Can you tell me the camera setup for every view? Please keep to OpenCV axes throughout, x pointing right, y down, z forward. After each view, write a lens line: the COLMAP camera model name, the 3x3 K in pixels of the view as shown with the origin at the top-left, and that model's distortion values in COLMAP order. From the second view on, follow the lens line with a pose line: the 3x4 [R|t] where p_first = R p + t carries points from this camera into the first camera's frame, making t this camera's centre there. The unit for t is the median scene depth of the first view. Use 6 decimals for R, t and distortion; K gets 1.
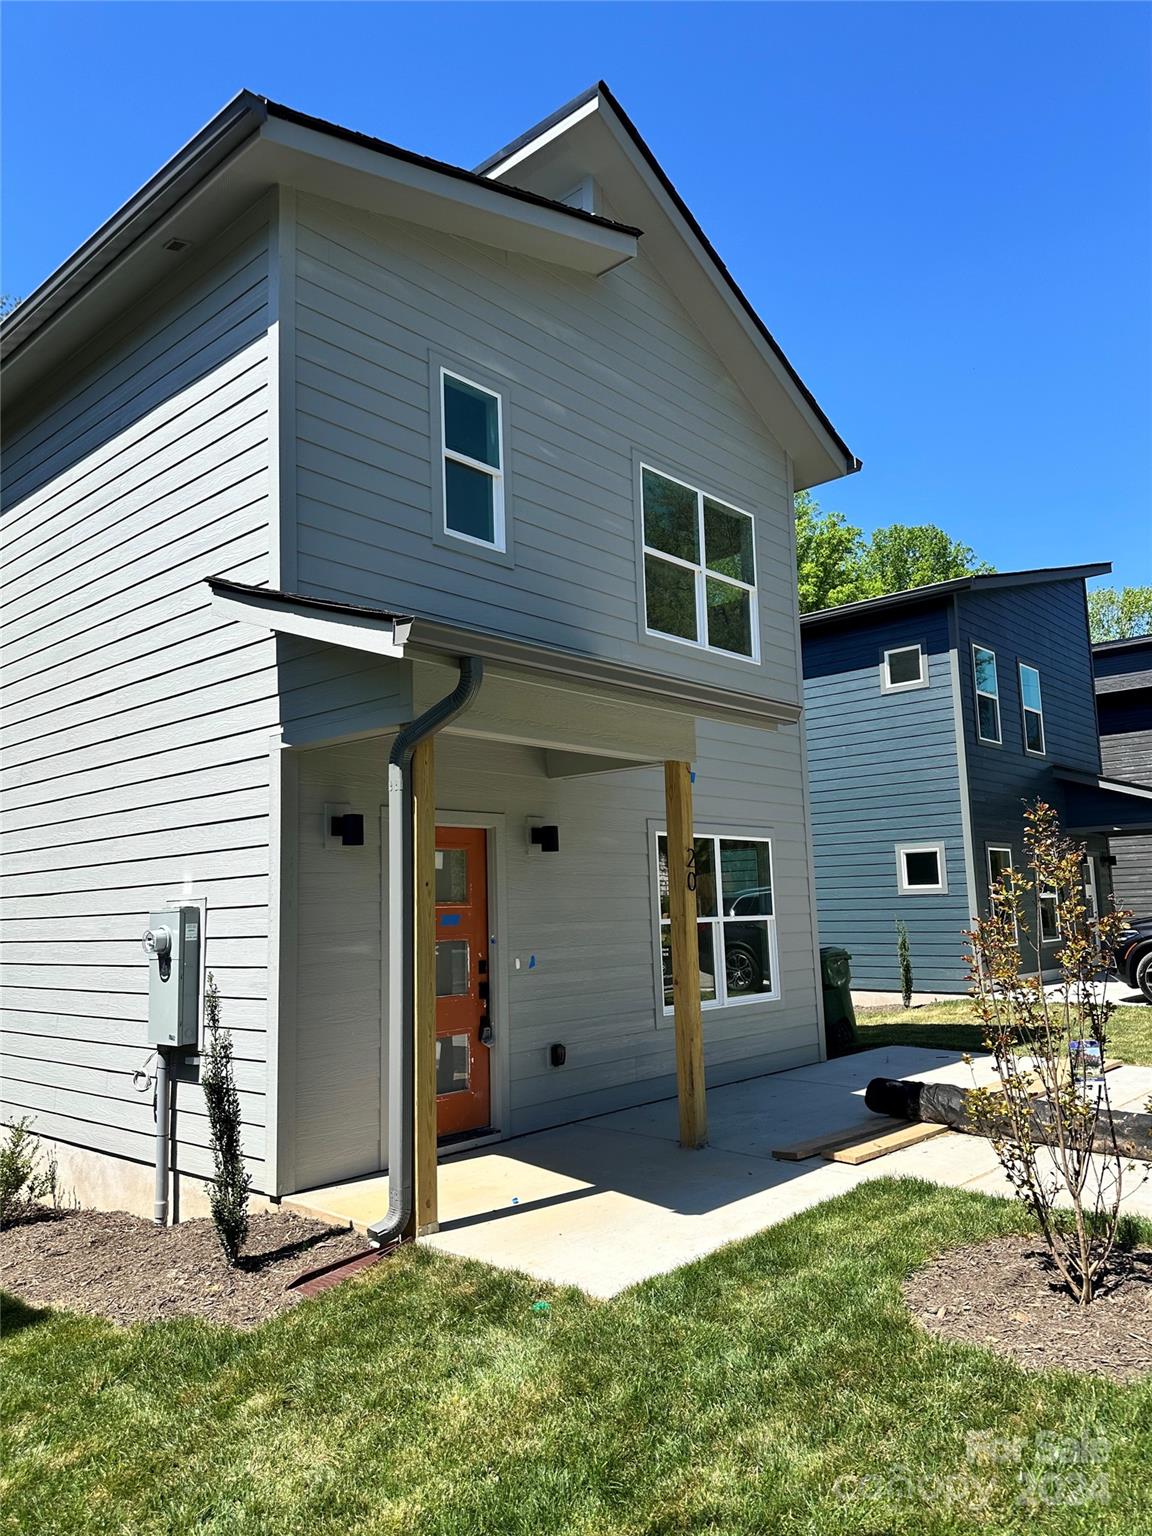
lens RADIAL K [[1066.2, 0, 576.0], [0, 1066.2, 768.0], [0, 0, 1]] dist [0.075766, -0.139977]
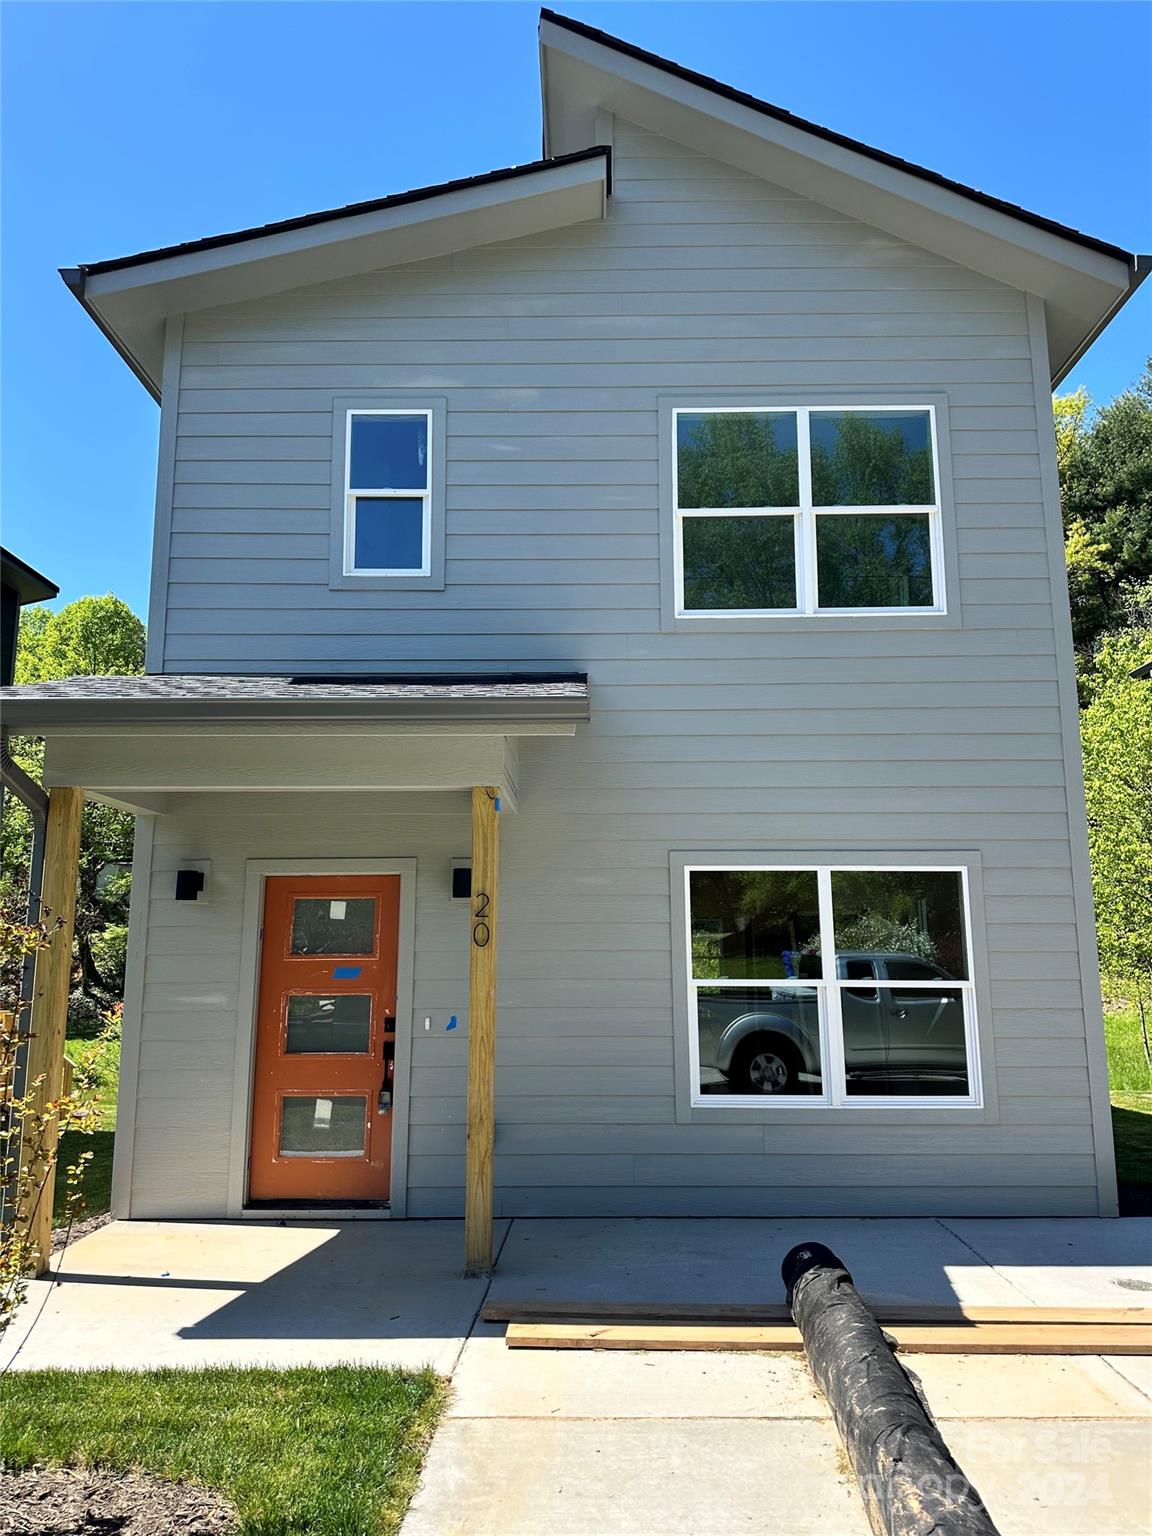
lens RADIAL K [[1066.2, 0, 576.0], [0, 1066.2, 768.0], [0, 0, 1]] dist [0.075766, -0.139977]
pose [[0.662261, -0.104289, -0.741980, 0.688731], [0.084871, 0.994334, -0.064007, 0.034915], [0.744451, -0.020583, 0.667360, 0.470764]]
